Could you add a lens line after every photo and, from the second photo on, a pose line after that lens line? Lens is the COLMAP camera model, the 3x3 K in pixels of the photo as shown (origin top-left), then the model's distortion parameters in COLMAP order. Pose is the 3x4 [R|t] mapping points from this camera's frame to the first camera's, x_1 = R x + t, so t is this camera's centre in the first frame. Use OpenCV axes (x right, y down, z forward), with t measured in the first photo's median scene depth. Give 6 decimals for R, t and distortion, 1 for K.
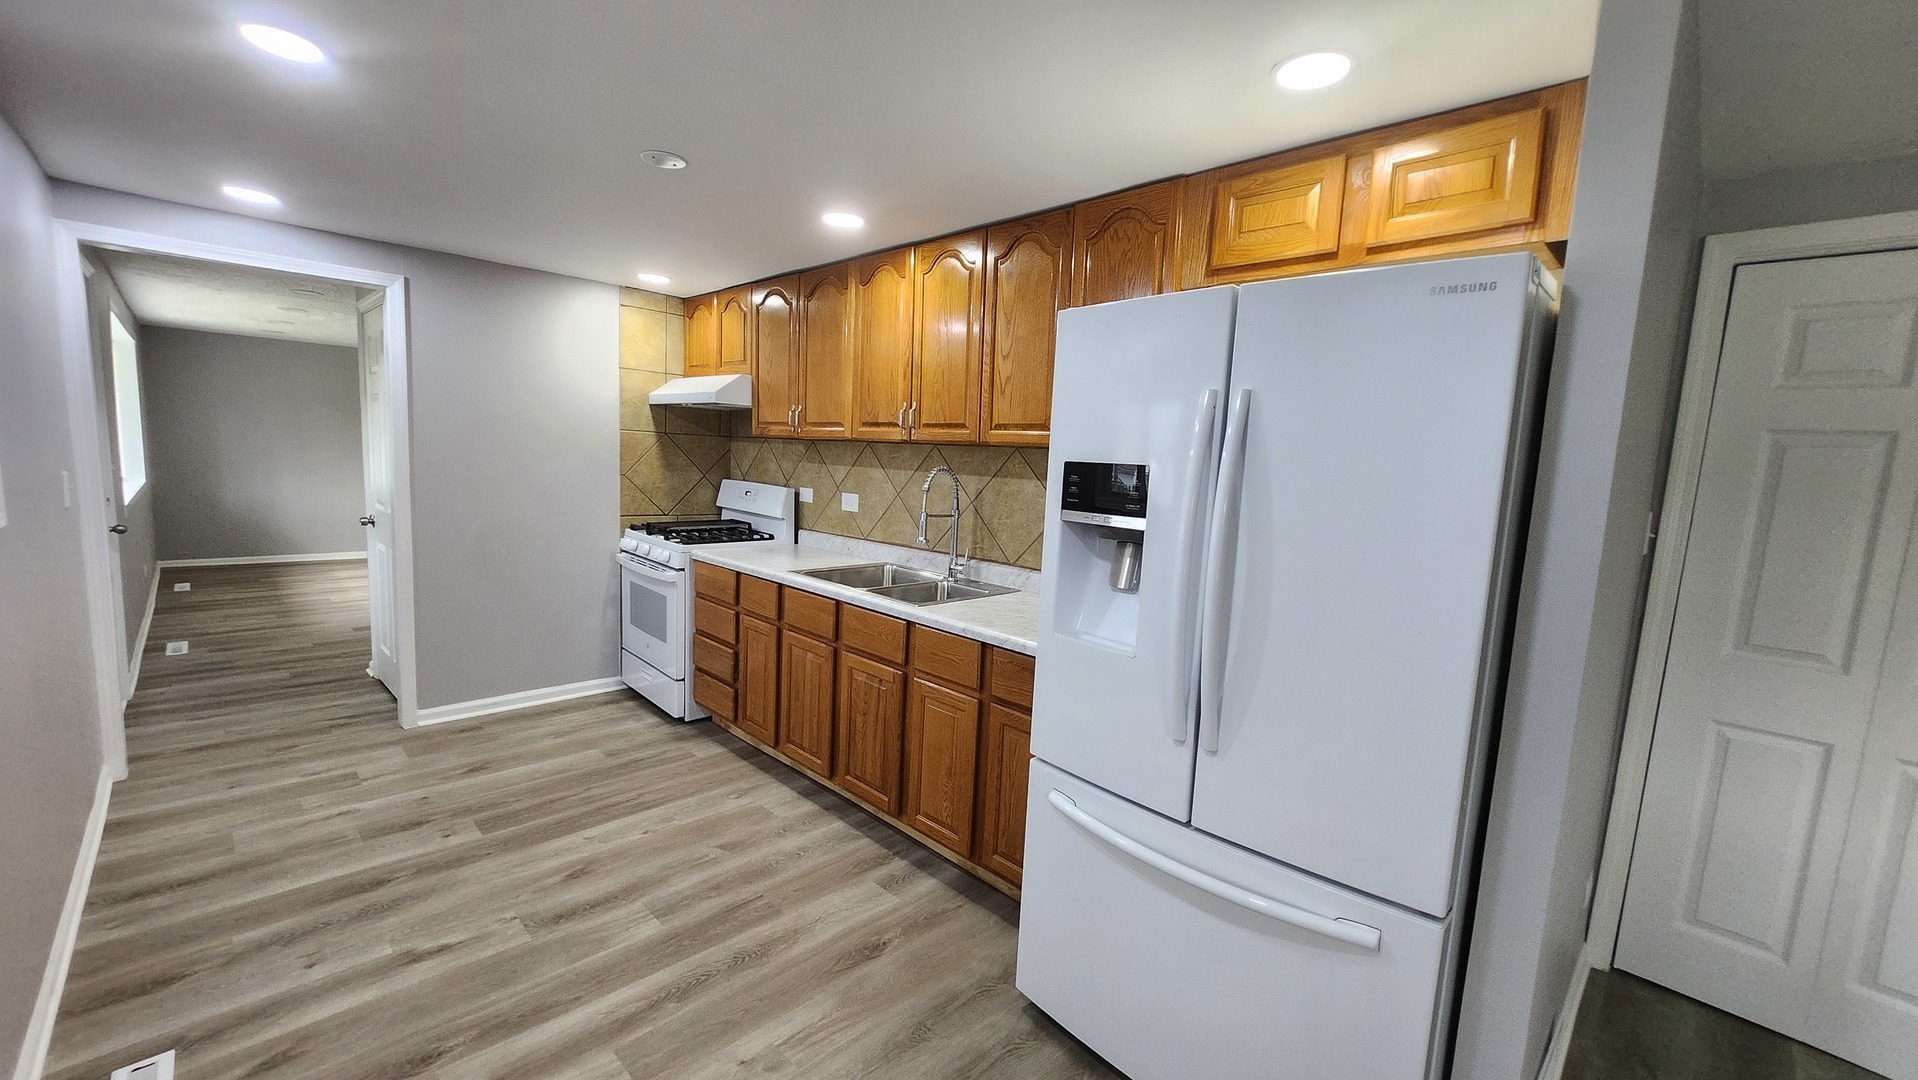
lens RADIAL K [[745.1, 0, 962.3], [0, 745.1, 547.5], [0, 0, 1]] dist [-0.000738, -0.000084]
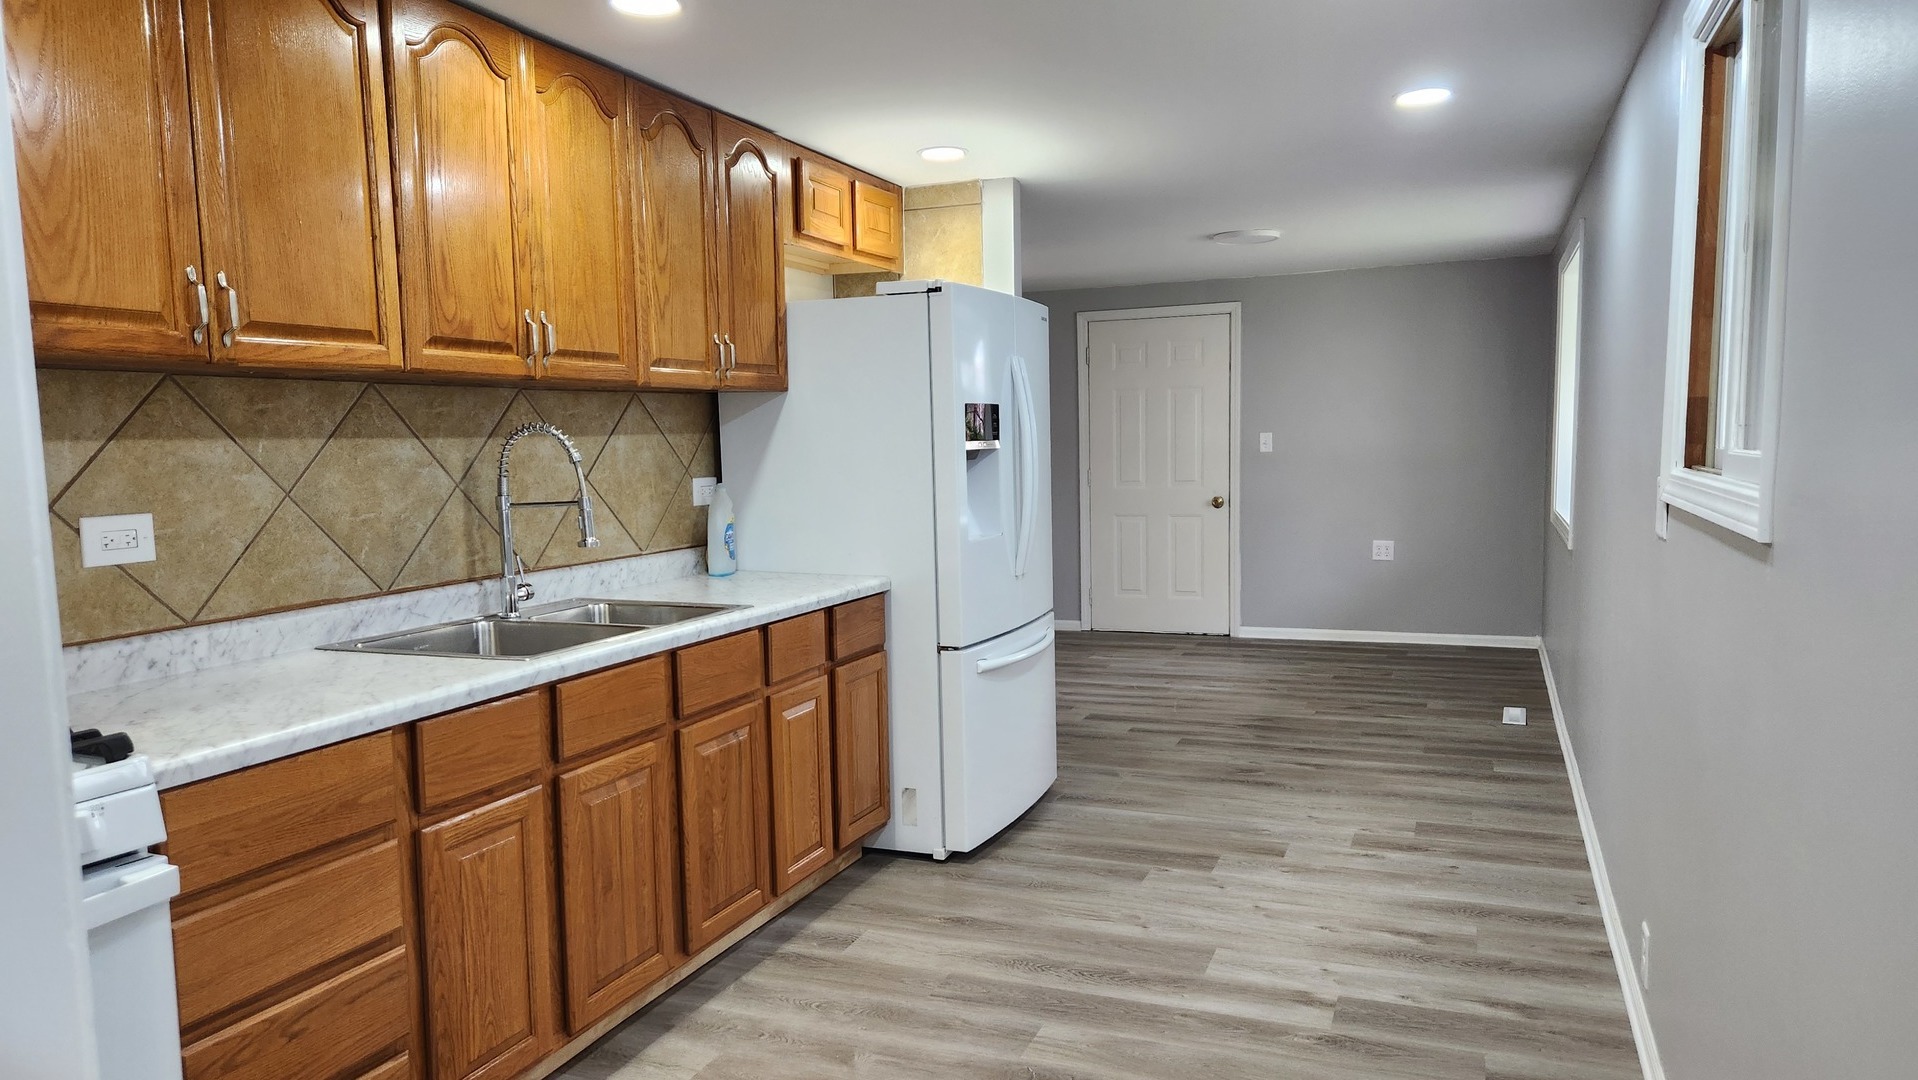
lens RADIAL K [[1245.8, 0, 959.5], [0, 1245.8, 558.1], [0, 0, 1]] dist [0.010441, 0.000736]
pose [[-0.381029, -0.130134, 0.915359, -1.132385], [0.113508, 0.975971, 0.186001, -0.156079], [-0.917569, 0.174773, -0.357102, 1.114377]]
